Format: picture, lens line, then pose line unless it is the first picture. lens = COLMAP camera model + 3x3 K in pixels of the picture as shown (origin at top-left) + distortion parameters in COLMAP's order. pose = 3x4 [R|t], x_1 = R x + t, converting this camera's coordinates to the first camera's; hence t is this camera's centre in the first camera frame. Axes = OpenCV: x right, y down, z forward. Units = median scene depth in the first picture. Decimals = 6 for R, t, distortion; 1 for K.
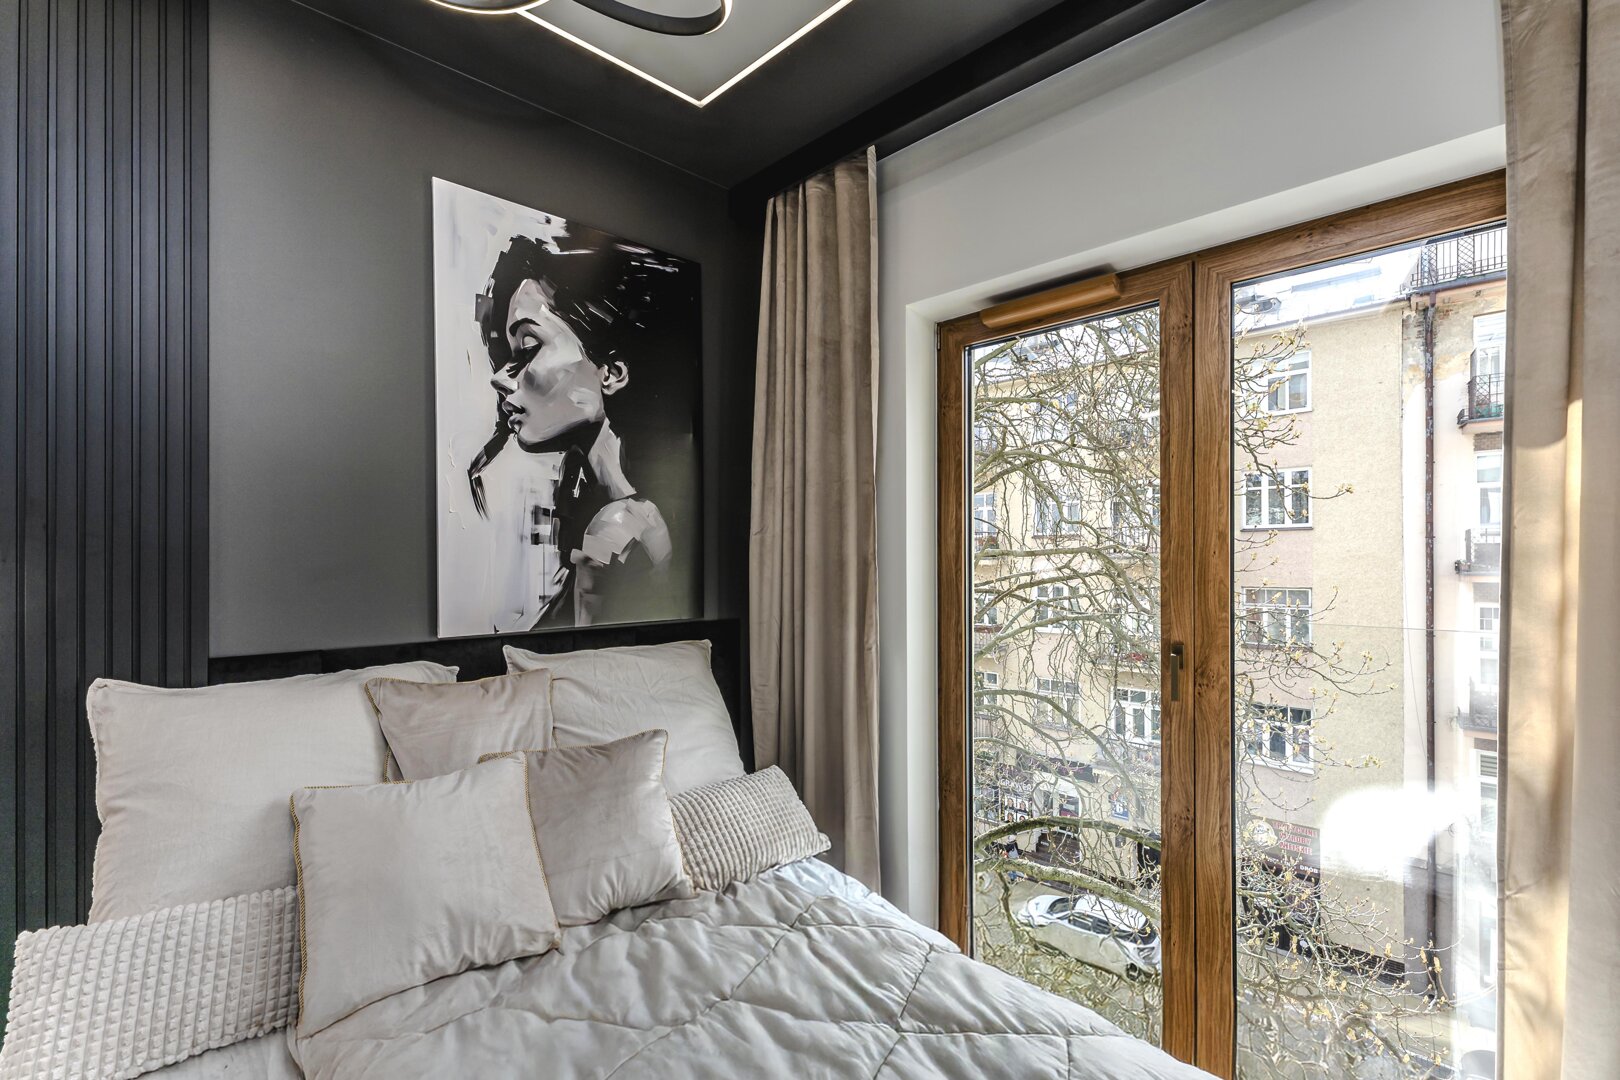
lens RADIAL K [[667.0, 0, 831.8], [0, 667.0, 559.2], [0, 0, 1]] dist [-0.001691, -0.001391]
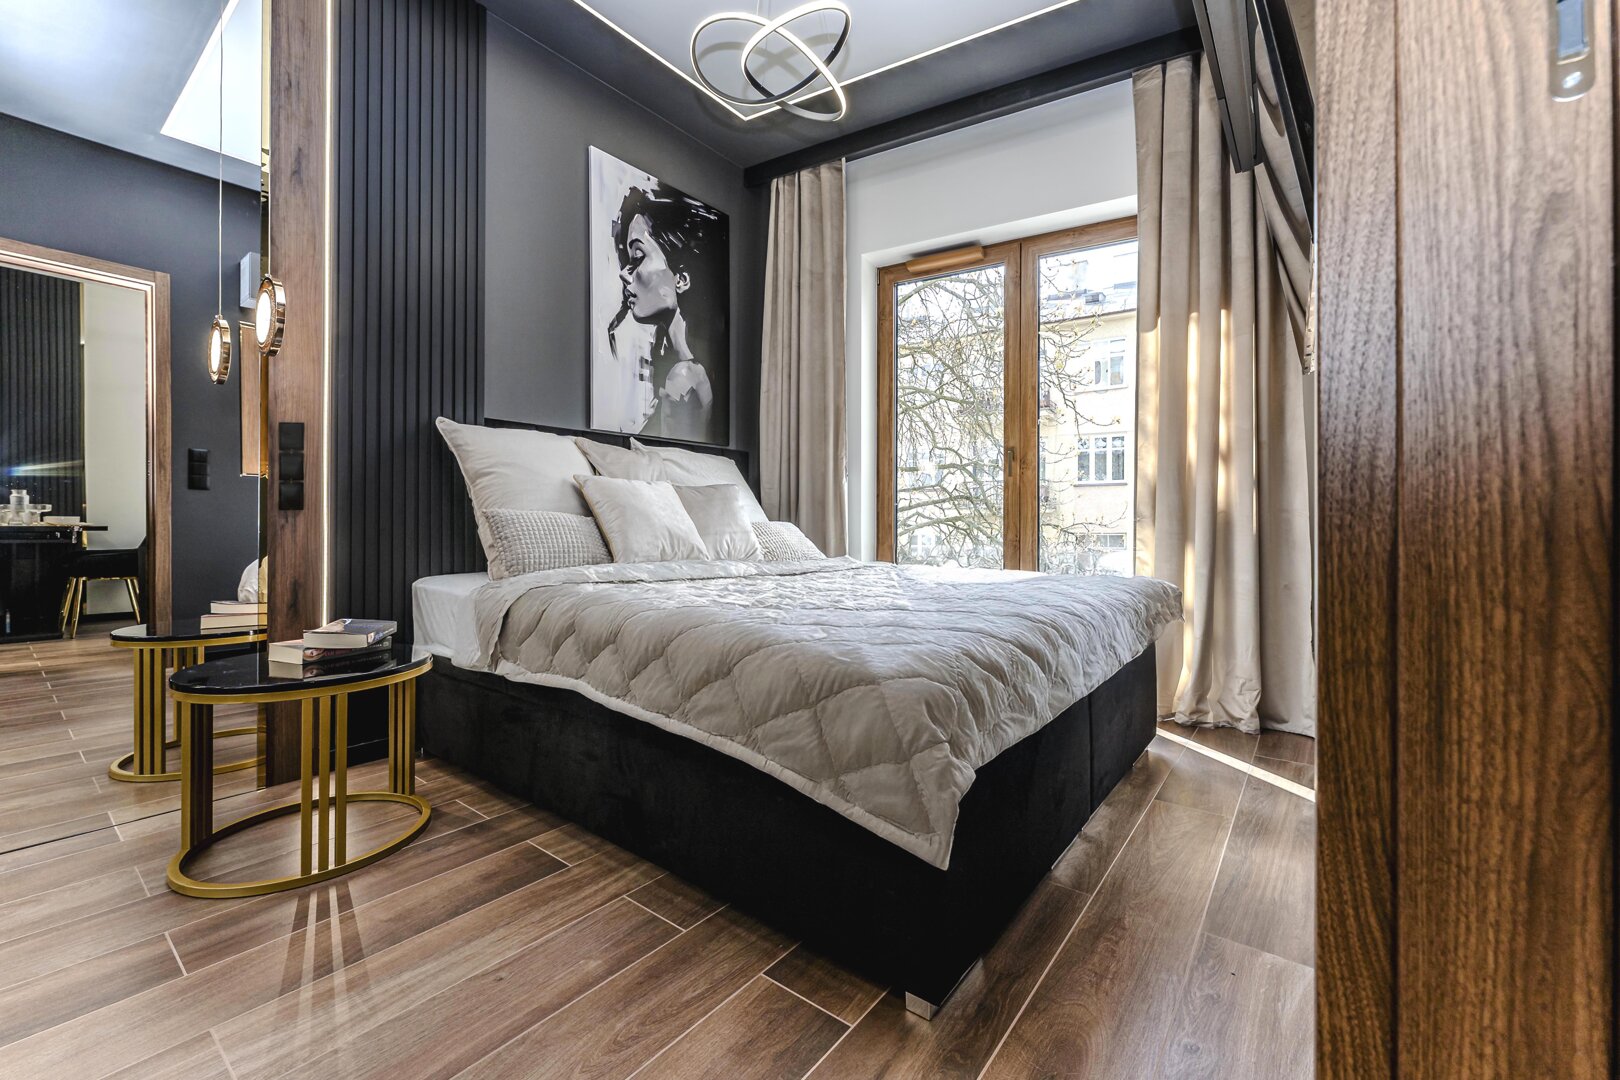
lens RADIAL K [[667.0, 0, 847.7], [0, 667.0, 526.2], [0, 0, 1]] dist [-0.001691, -0.001391]
pose [[0.976078, 0.006385, 0.217328, -0.300749], [-0.006072, 0.999979, -0.002111, 0.319226], [-0.217337, 0.000741, 0.976096, -0.650011]]
